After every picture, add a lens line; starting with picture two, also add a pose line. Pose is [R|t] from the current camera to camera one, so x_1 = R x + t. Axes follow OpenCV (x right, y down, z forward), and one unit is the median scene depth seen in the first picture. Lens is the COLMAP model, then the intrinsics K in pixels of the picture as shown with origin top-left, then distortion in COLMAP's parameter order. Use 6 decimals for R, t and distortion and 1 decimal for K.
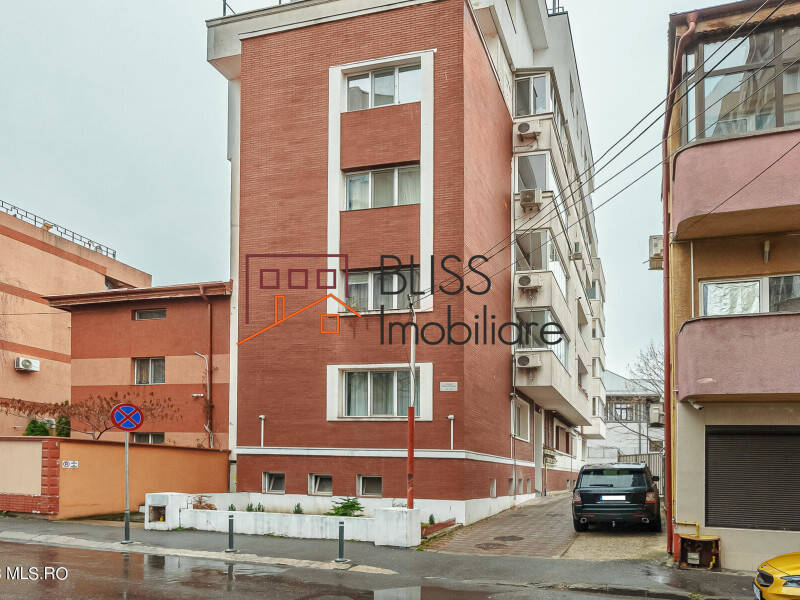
lens RADIAL K [[406.1, 0, 400.7], [0, 406.1, 318.2], [0, 0, 1]] dist [0.001013, 0.000824]
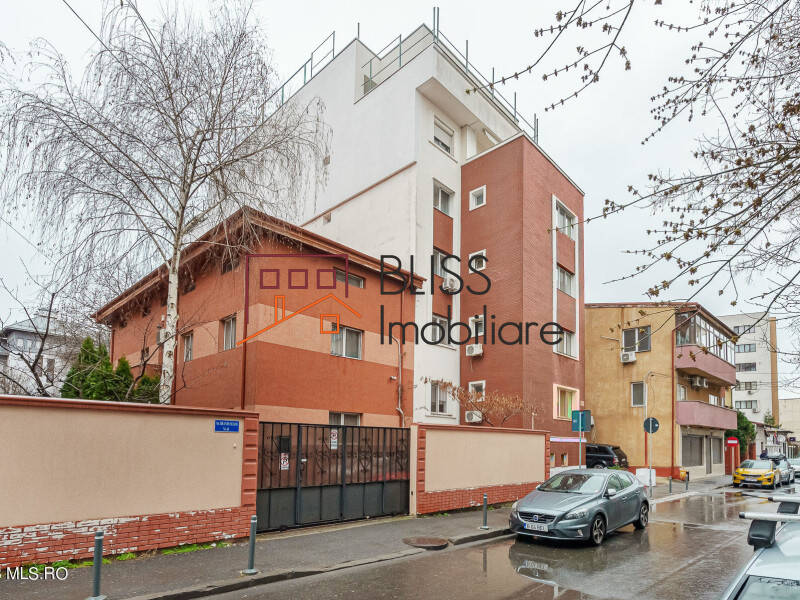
lens RADIAL K [[406.1, 0, 400.7], [0, 406.1, 318.2], [0, 0, 1]] dist [0.001013, 0.000824]
pose [[0.568483, 0.236074, 0.788097, -1.286548], [-0.287274, 0.954607, -0.078732, 0.118661], [-0.770909, -0.181642, 0.610496, 0.380224]]
